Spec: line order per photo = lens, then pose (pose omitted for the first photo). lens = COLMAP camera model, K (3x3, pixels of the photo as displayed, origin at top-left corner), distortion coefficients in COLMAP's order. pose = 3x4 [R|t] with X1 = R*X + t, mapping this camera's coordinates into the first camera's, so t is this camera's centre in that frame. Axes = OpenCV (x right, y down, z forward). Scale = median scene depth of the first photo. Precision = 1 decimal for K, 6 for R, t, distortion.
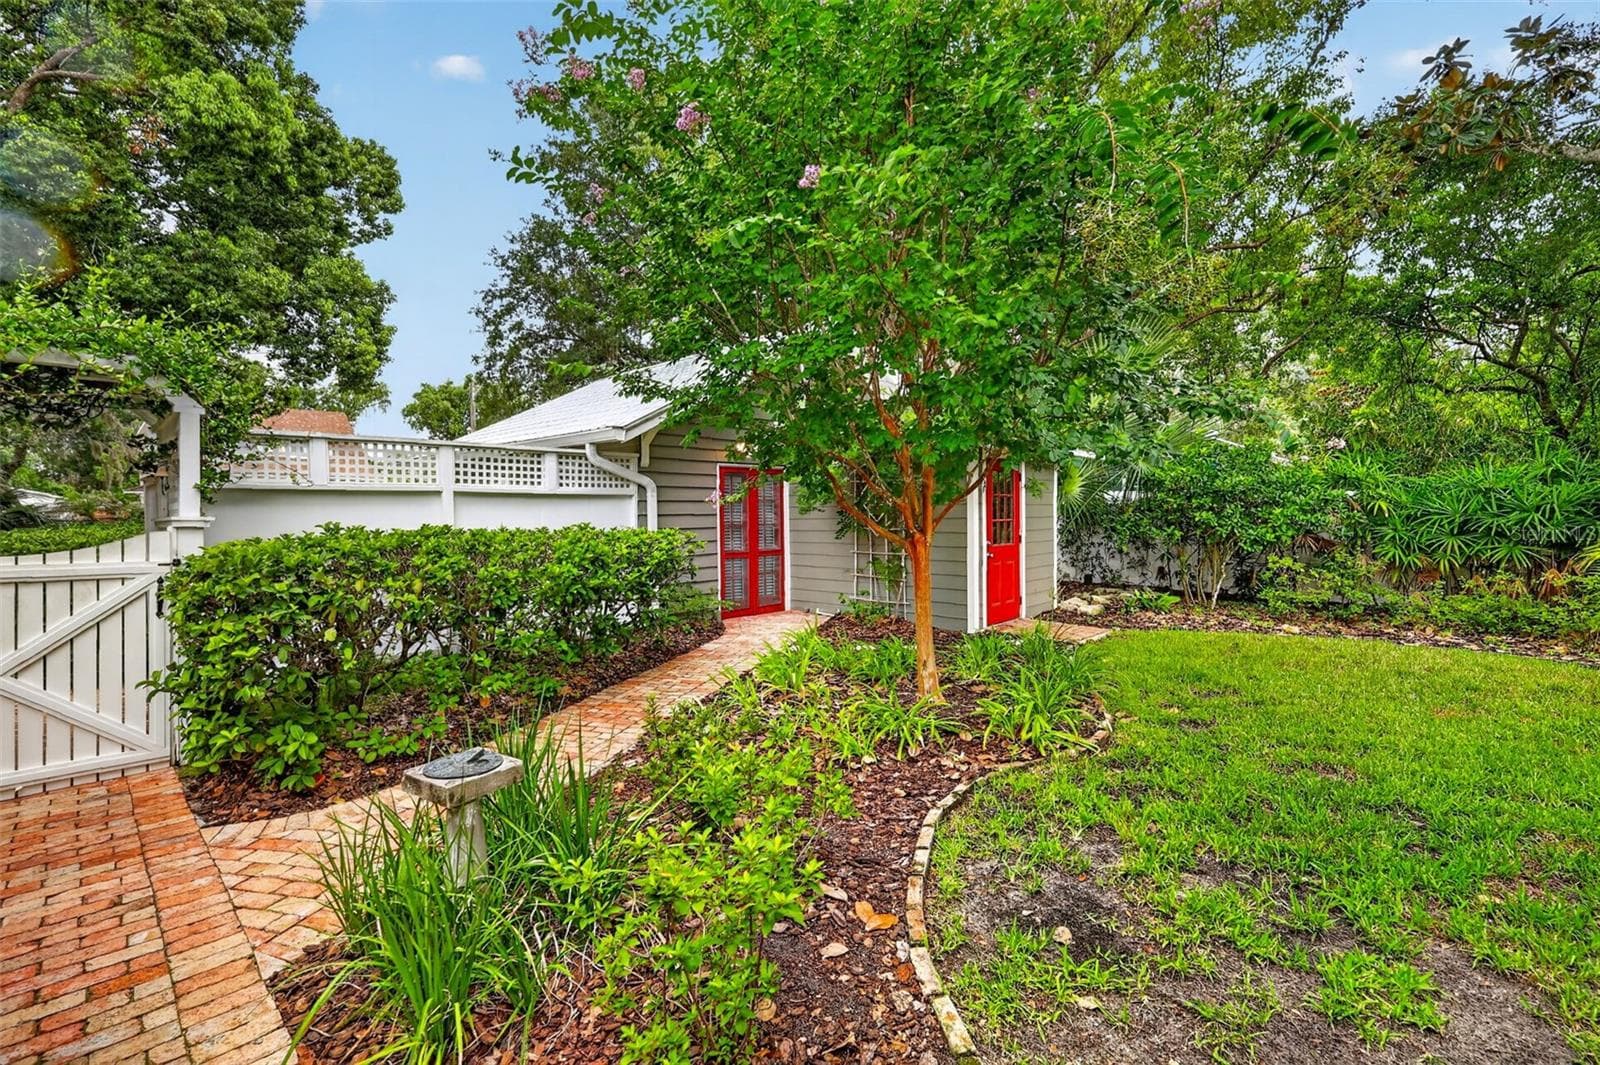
lens RADIAL K [[700.8, 0, 810.9], [0, 700.8, 532.5], [0, 0, 1]] dist [0.001786, -0.000272]
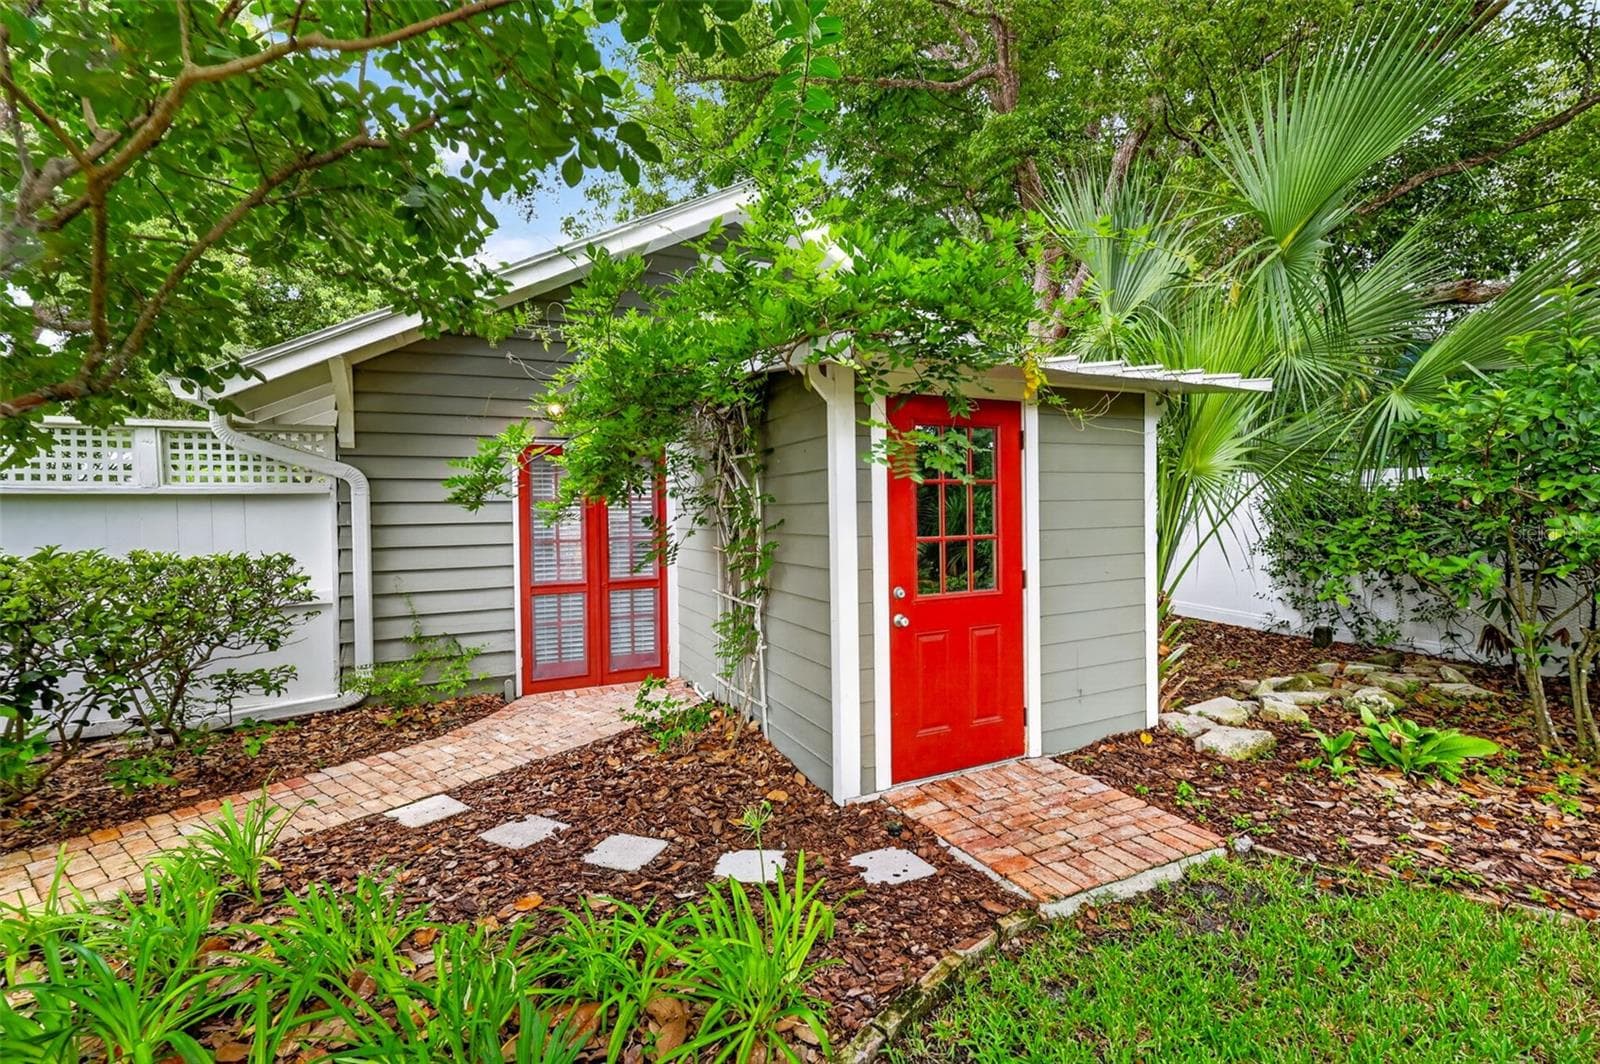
lens RADIAL K [[700.8, 0, 795.9], [0, 700.8, 529.9], [0, 0, 1]] dist [0.001786, -0.000272]
pose [[0.929216, 0.002050, -0.369531, 0.358926], [-0.000361, 0.999989, 0.004640, -0.025231], [0.369537, -0.004179, 0.929207, 0.585759]]
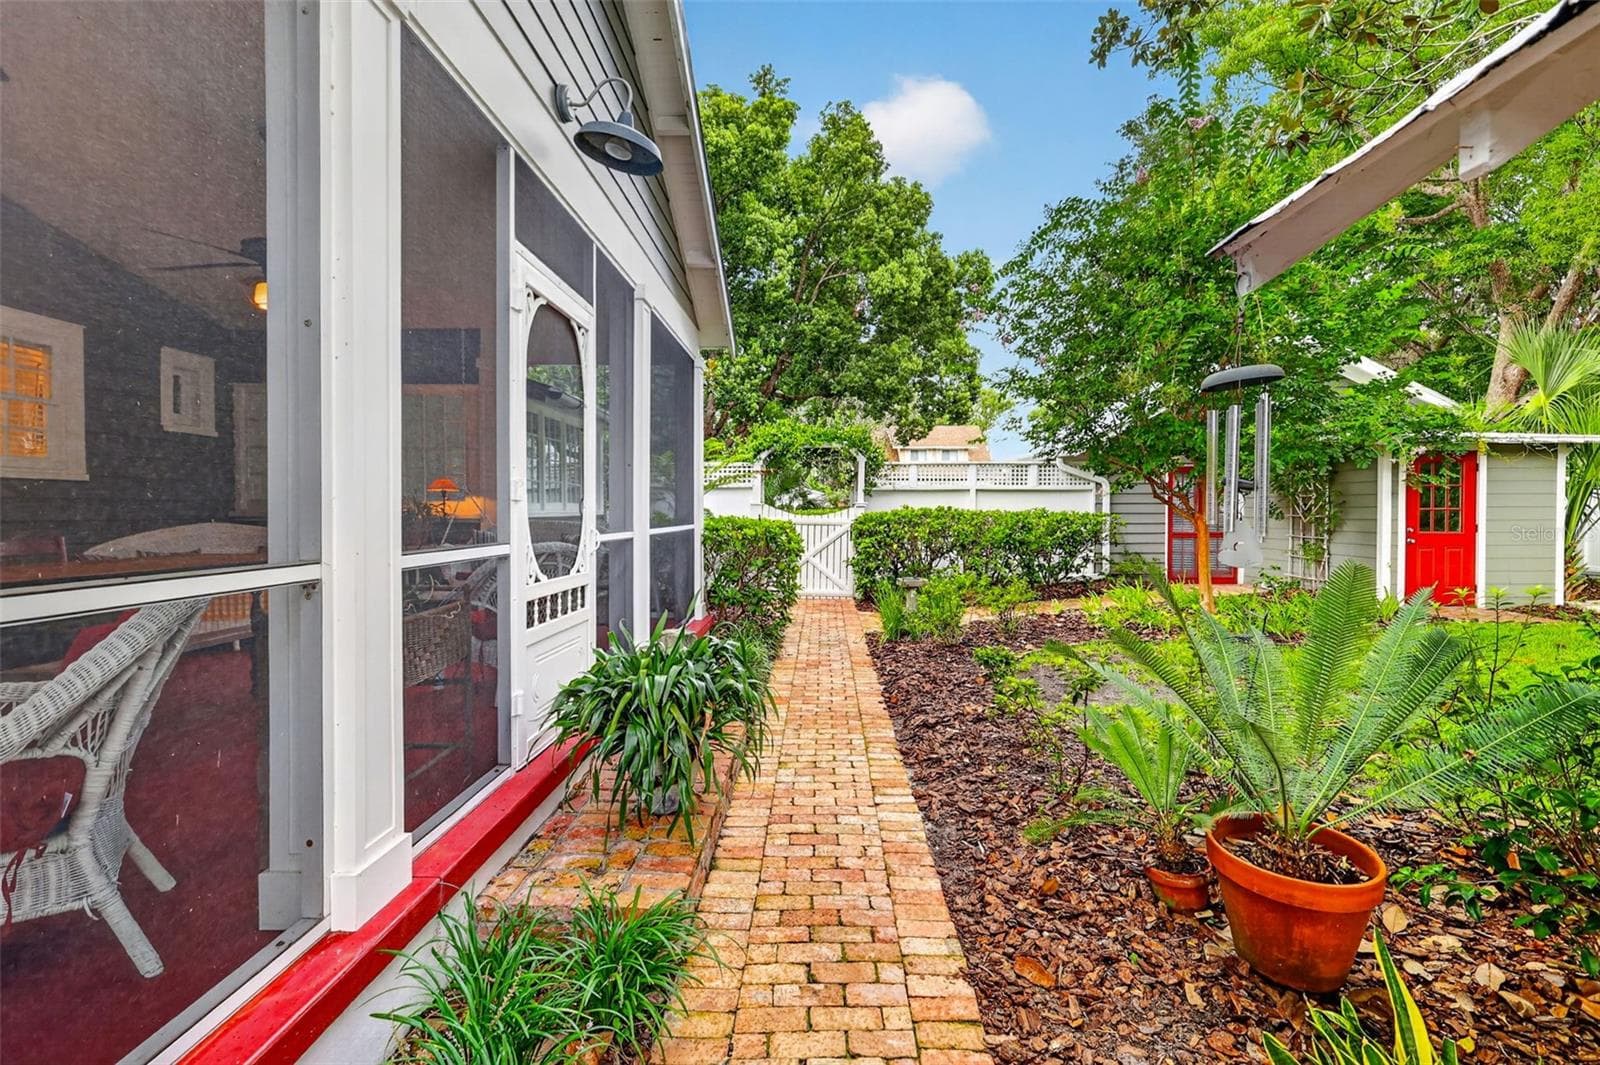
lens RADIAL K [[700.8, 0, 802.3], [0, 700.8, 519.2], [0, 0, 1]] dist [0.001786, -0.000272]
pose [[0.661131, 0.019057, -0.750029, 0.452568], [-0.025230, 0.999677, 0.003160, 0.019367], [0.749846, 0.016834, 0.661398, -0.430125]]
